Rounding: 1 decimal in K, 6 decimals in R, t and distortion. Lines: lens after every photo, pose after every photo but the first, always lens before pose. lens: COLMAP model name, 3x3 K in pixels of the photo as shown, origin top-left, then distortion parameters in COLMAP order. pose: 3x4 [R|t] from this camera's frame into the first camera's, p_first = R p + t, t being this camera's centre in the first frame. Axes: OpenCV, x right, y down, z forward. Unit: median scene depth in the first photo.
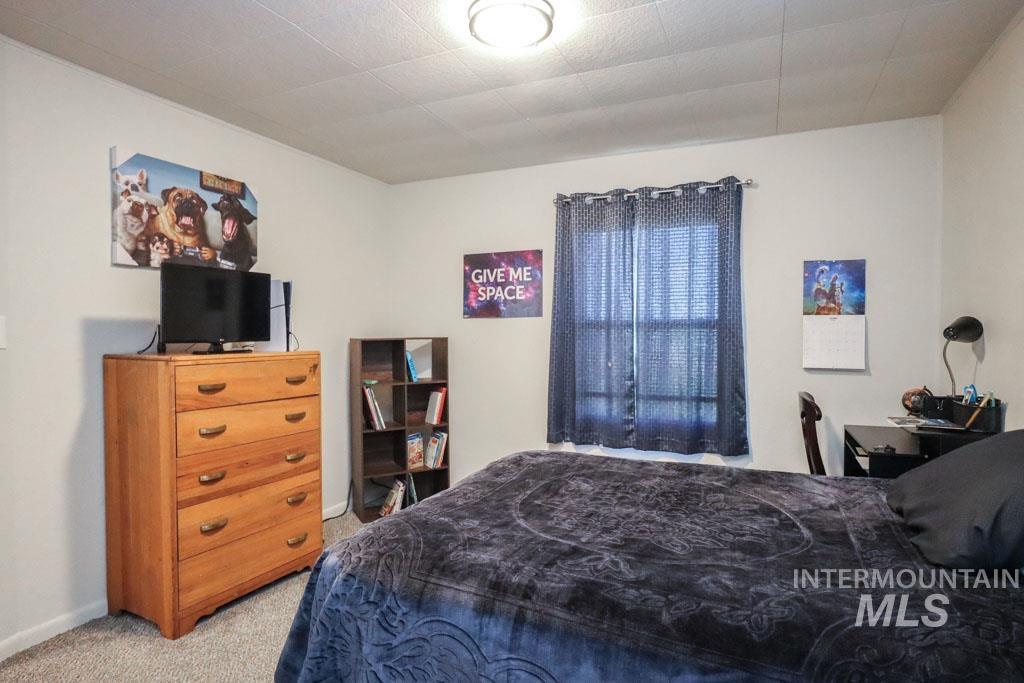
lens RADIAL K [[569.6, 0, 514.4], [0, 569.6, 344.2], [0, 0, 1]] dist [-0.008948, -0.000463]
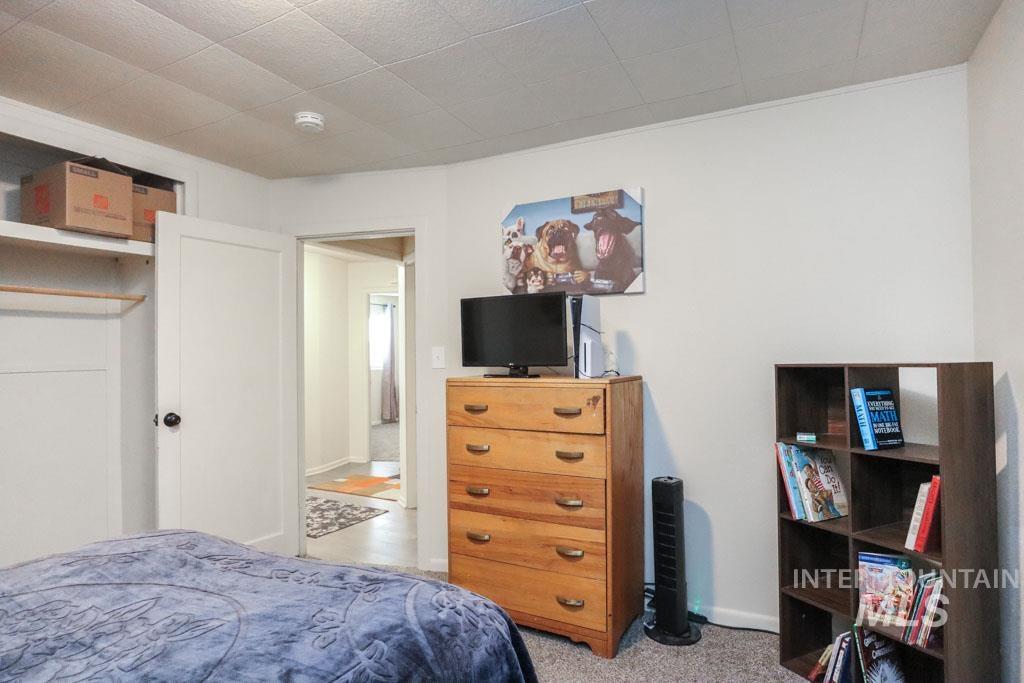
lens RADIAL K [[569.6, 0, 509.4], [0, 569.6, 345.8], [0, 0, 1]] dist [-0.008948, -0.000463]
pose [[-0.051334, -0.011818, -0.998612, 0.511071], [-0.005770, 0.999917, -0.011537, -0.028584], [0.998665, 0.005170, -0.051397, 1.028971]]
